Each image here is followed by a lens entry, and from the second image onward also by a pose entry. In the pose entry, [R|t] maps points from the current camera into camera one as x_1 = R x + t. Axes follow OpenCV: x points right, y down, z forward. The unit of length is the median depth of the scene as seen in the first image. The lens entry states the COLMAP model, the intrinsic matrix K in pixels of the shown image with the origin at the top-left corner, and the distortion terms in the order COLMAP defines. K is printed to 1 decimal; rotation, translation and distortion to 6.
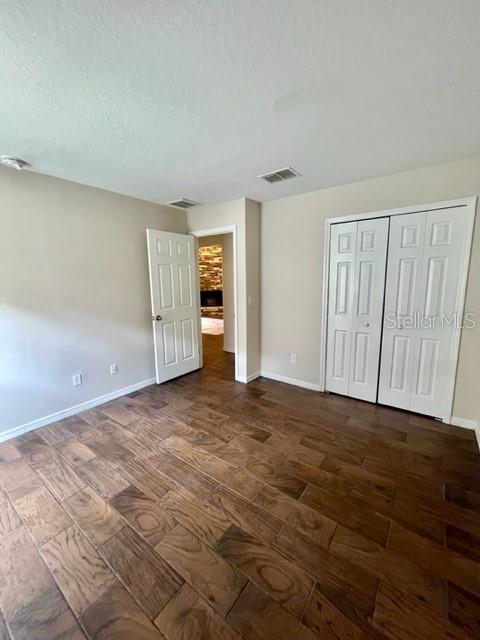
lens RADIAL K [[260.3, 0, 241.8], [0, 260.3, 319.6], [0, 0, 1]] dist [-0.000673, 0.000112]
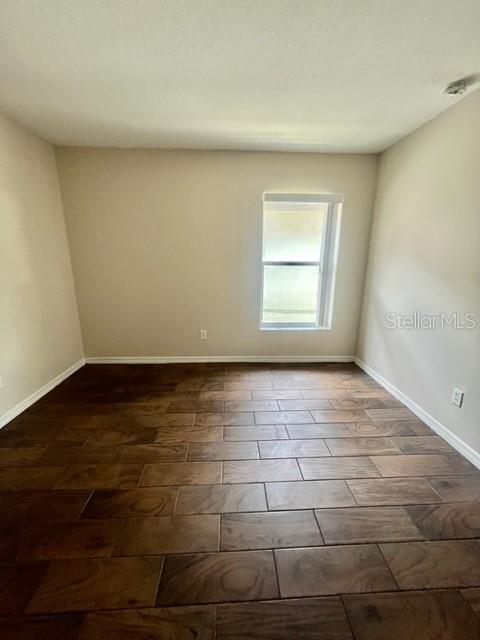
lens RADIAL K [[260.3, 0, 241.8], [0, 260.3, 319.6], [0, 0, 1]] dist [-0.000673, 0.000112]
pose [[-0.777842, 0.158651, -0.608105, 0.255606], [-0.090468, 0.929267, 0.358161, -0.213752], [0.621914, 0.333607, -0.708470, 1.639507]]
